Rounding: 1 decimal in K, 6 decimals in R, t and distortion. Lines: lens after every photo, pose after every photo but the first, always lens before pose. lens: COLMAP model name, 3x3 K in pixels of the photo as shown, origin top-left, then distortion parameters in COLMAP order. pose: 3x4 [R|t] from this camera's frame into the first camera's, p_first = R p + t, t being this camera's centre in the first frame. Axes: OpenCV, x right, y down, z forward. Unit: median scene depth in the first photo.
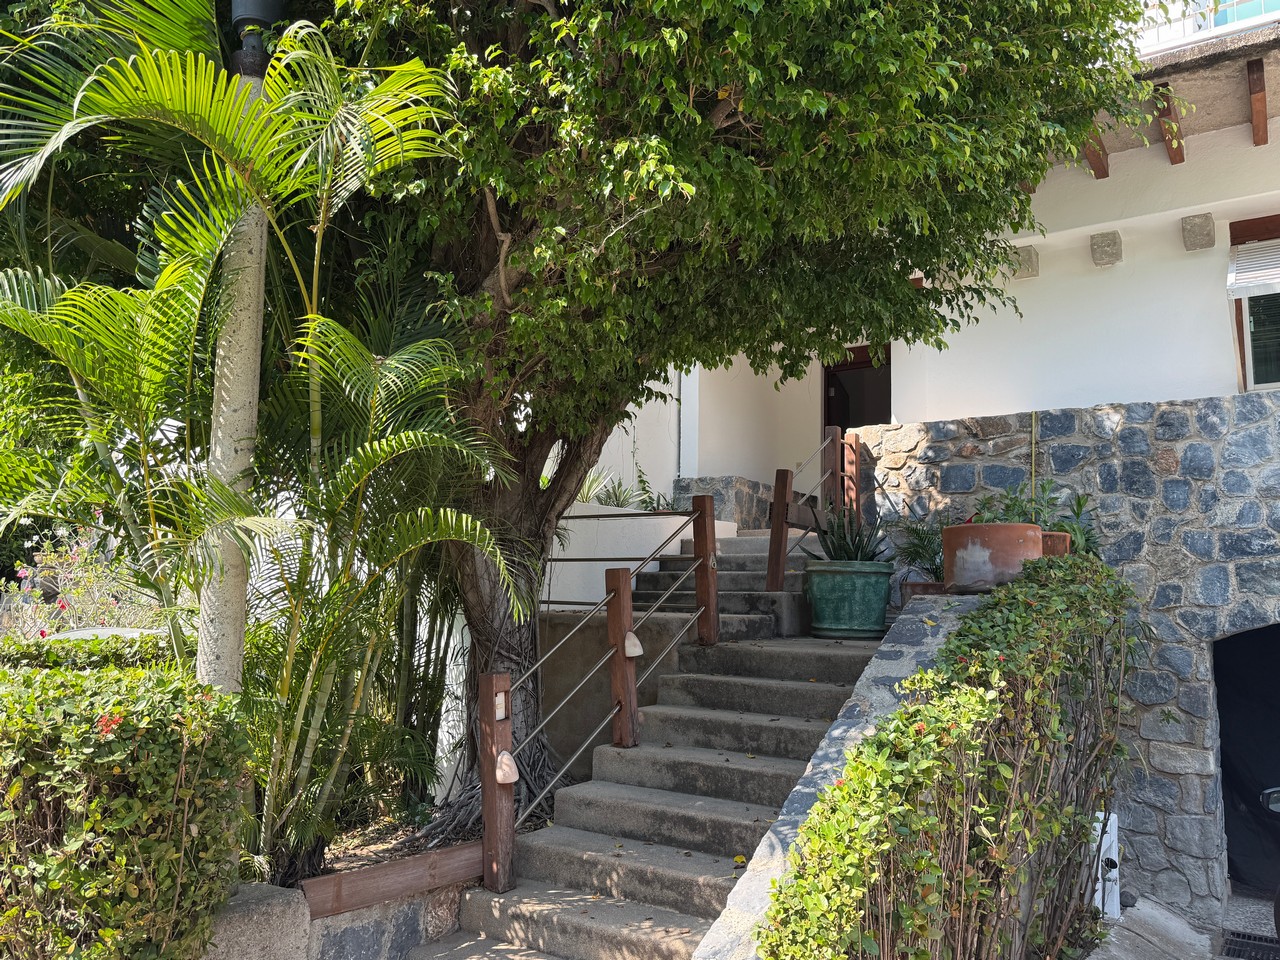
lens RADIAL K [[960.6, 0, 639.7], [0, 960.6, 486.2], [0, 0, 1]] dist [0.050045, -0.076029]
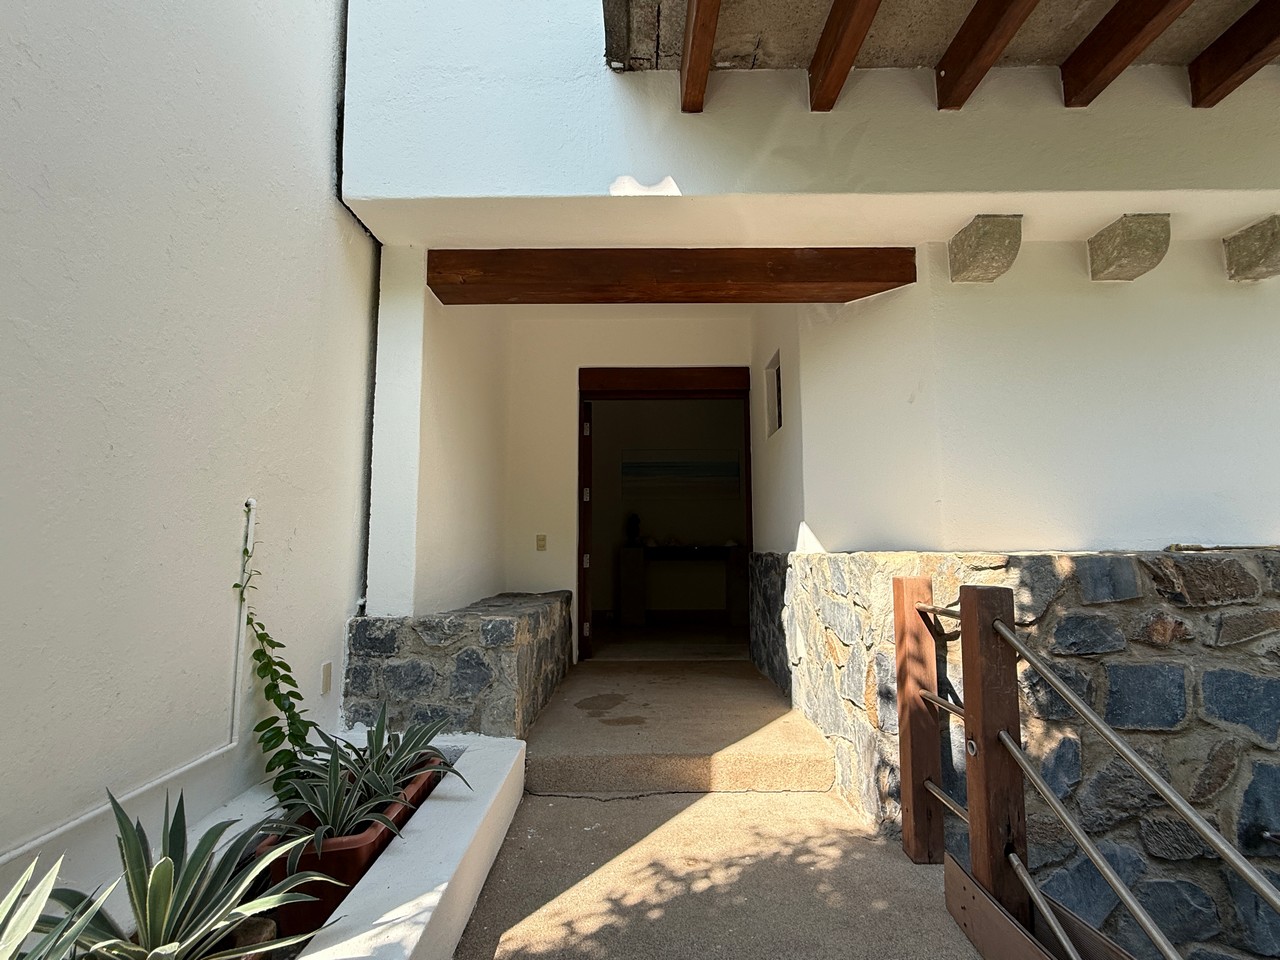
lens RADIAL K [[627.5, 0, 646.3], [0, 627.5, 481.1], [0, 0, 1]] dist [0.002963, 0.005138]
pose [[0.828132, 0.046212, 0.558625, -0.019298], [-0.052386, 0.998615, -0.004952, -0.107551], [-0.558080, -0.025163, 0.829406, 1.054414]]
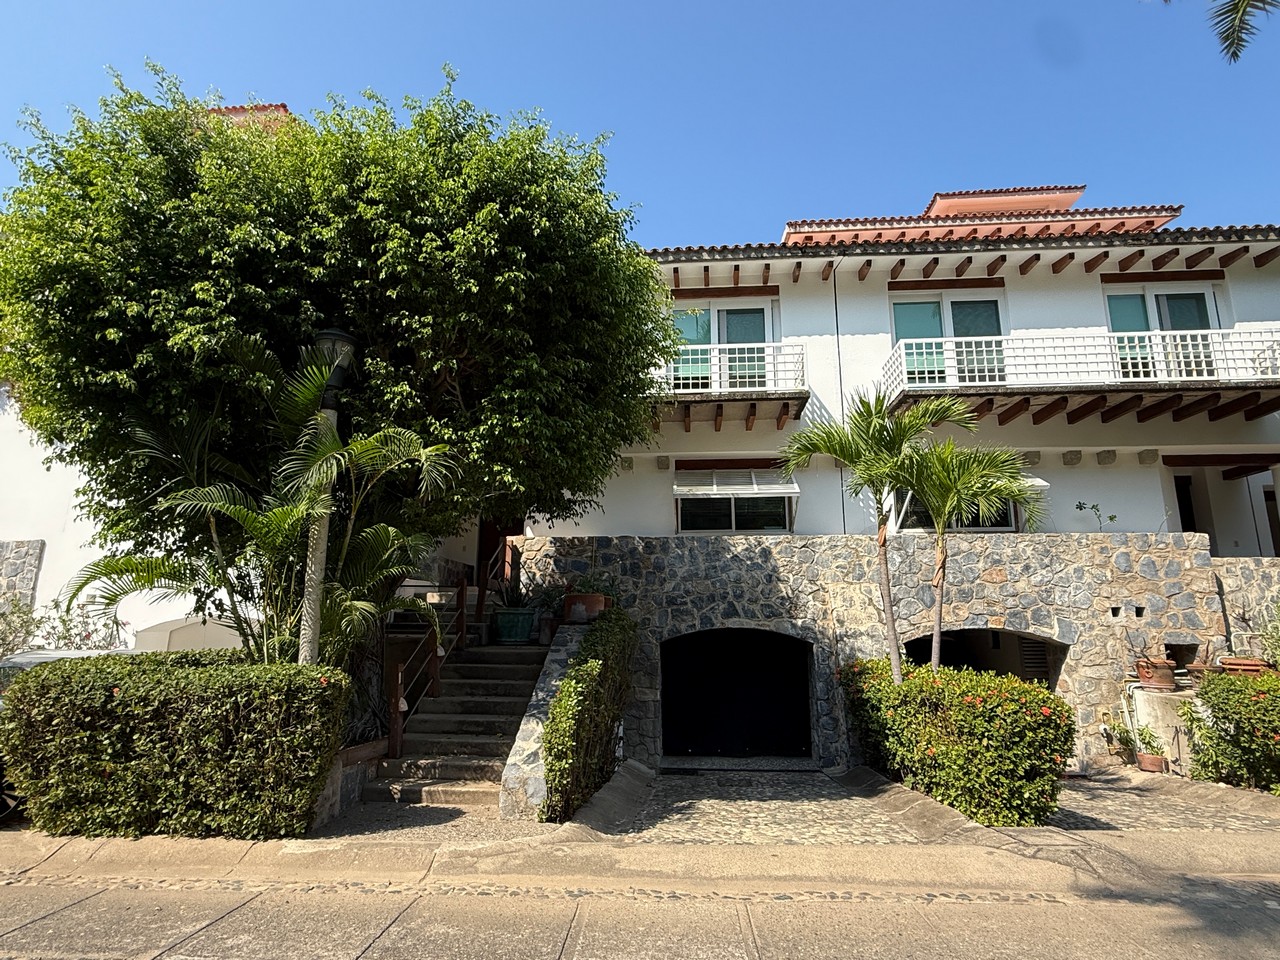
lens RADIAL K [[683.8, 0, 639.0], [0, 683.8, 469.1], [0, 0, 1]] dist [-0.013880, 0.005833]
pose [[0.872346, 0.096725, 0.479226, -0.291562], [-0.048714, 0.992552, -0.111657, -0.068788], [-0.486457, 0.074059, 0.870560, -0.449575]]
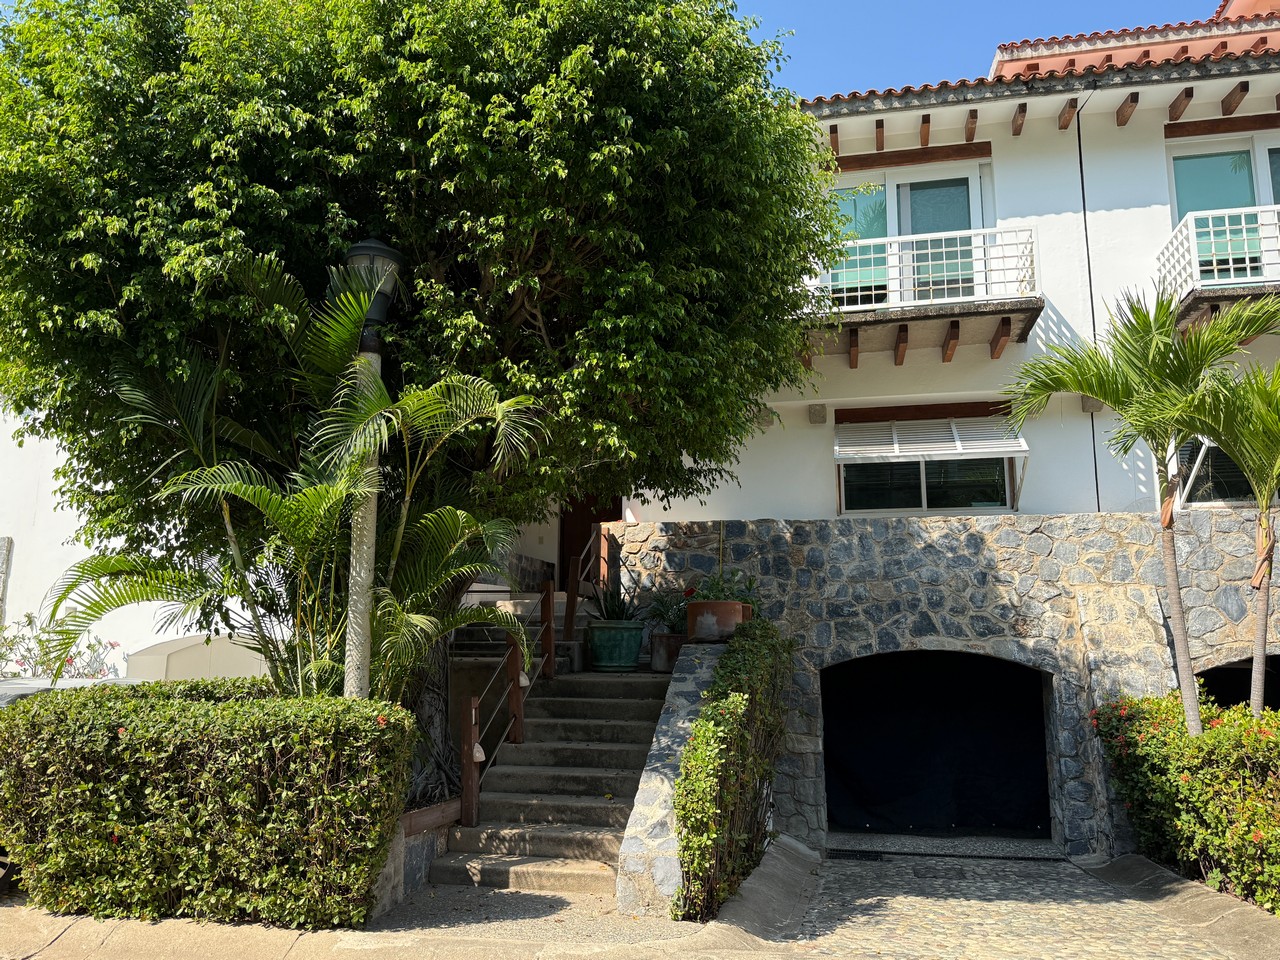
lens RADIAL K [[960.6, 0, 638.2], [0, 960.6, 467.4], [0, 0, 1]] dist [0.050045, -0.076029]
pose [[0.929849, 0.055708, 0.363699, -0.315654], [-0.034481, 0.997315, -0.064603, -0.065902], [-0.366321, 0.047530, 0.929274, -0.426965]]
